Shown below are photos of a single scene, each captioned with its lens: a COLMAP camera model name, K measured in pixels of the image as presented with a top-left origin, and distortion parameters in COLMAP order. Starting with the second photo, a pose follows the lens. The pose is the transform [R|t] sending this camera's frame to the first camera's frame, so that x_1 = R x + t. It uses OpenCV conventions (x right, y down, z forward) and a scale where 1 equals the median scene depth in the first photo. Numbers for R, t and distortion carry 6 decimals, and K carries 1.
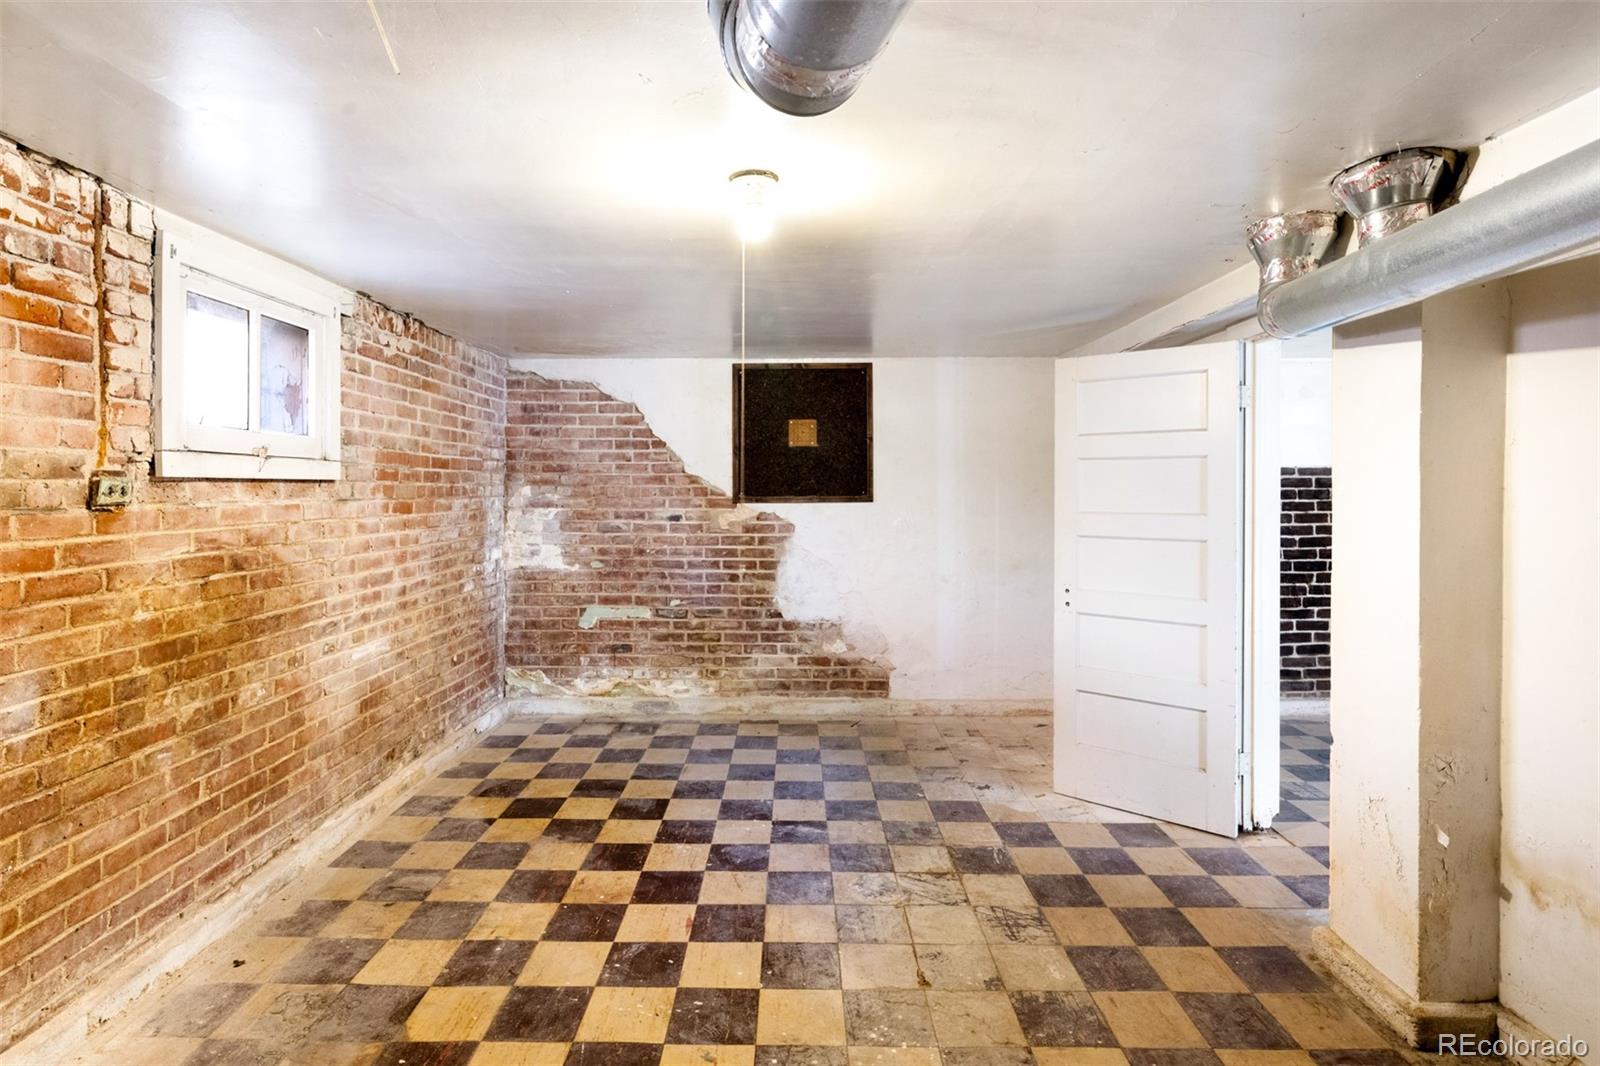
lens RADIAL K [[792.3, 0, 803.6], [0, 792.3, 493.8], [0, 0, 1]] dist [0.023461, 0.000328]
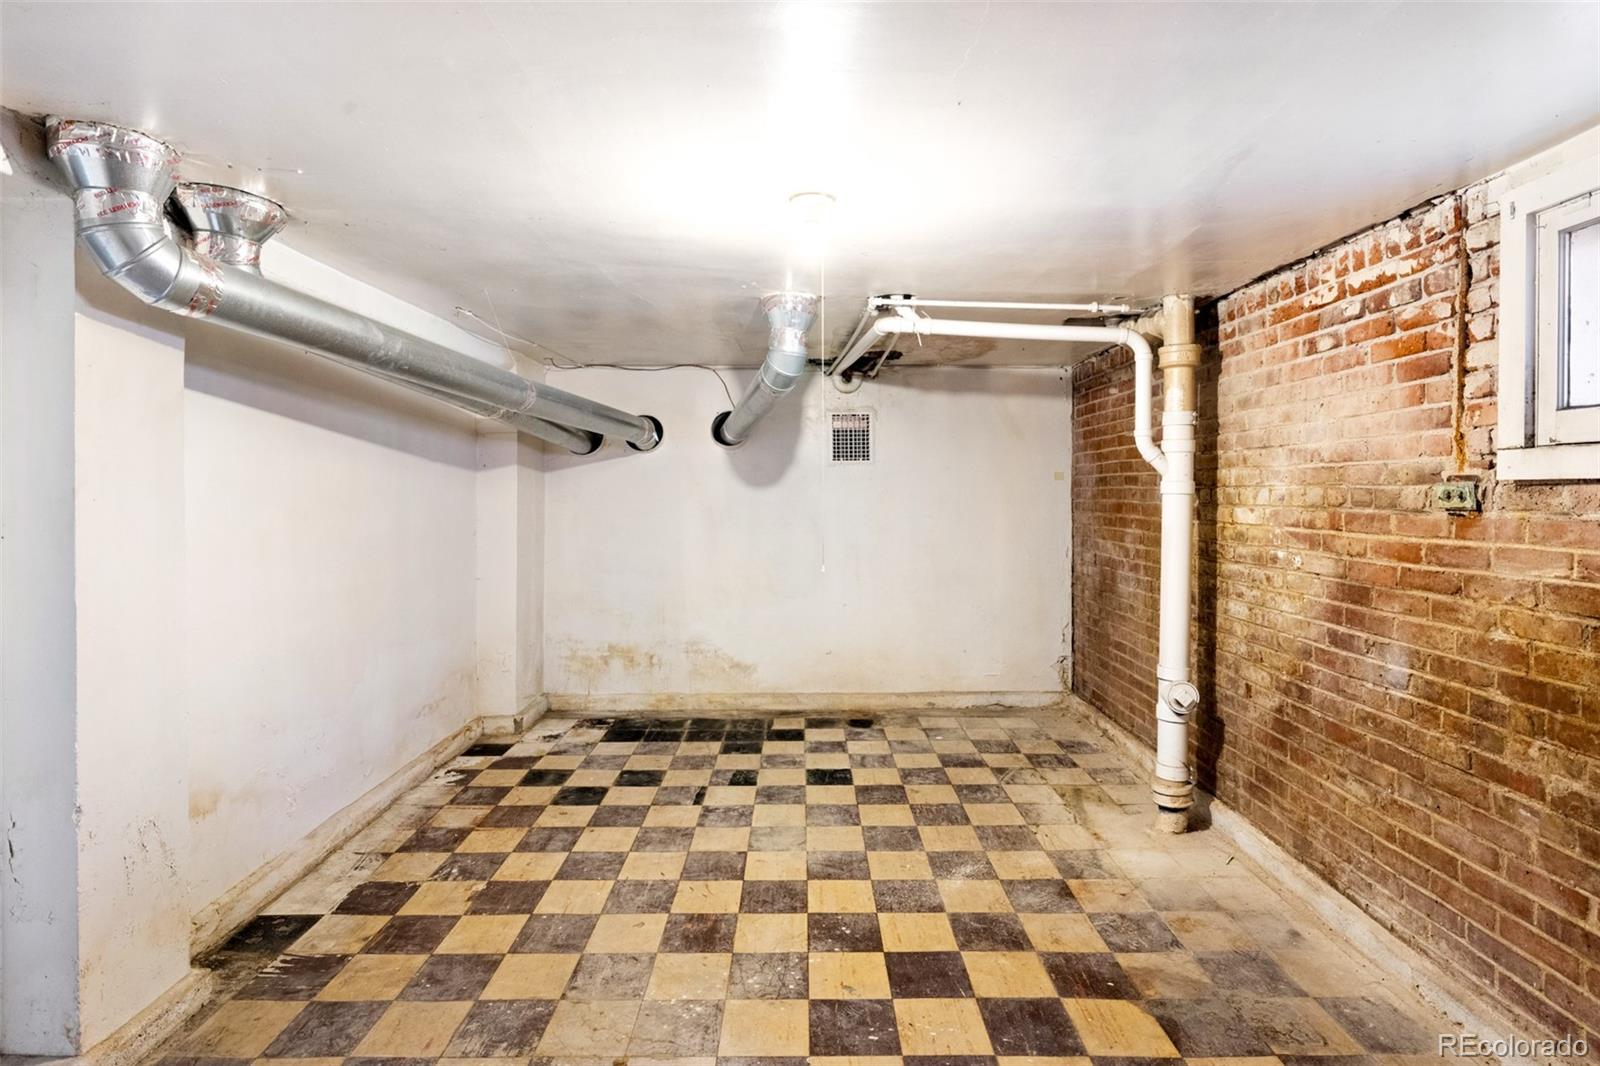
lens RADIAL K [[792.3, 0, 803.6], [0, 792.3, 493.8], [0, 0, 1]] dist [0.023461, 0.000328]
pose [[-0.999981, -0.000967, 0.006019, -0.057115], [-0.000900, 0.999938, 0.011055, -0.016675], [-0.006030, 0.011050, -0.999921, 2.033334]]
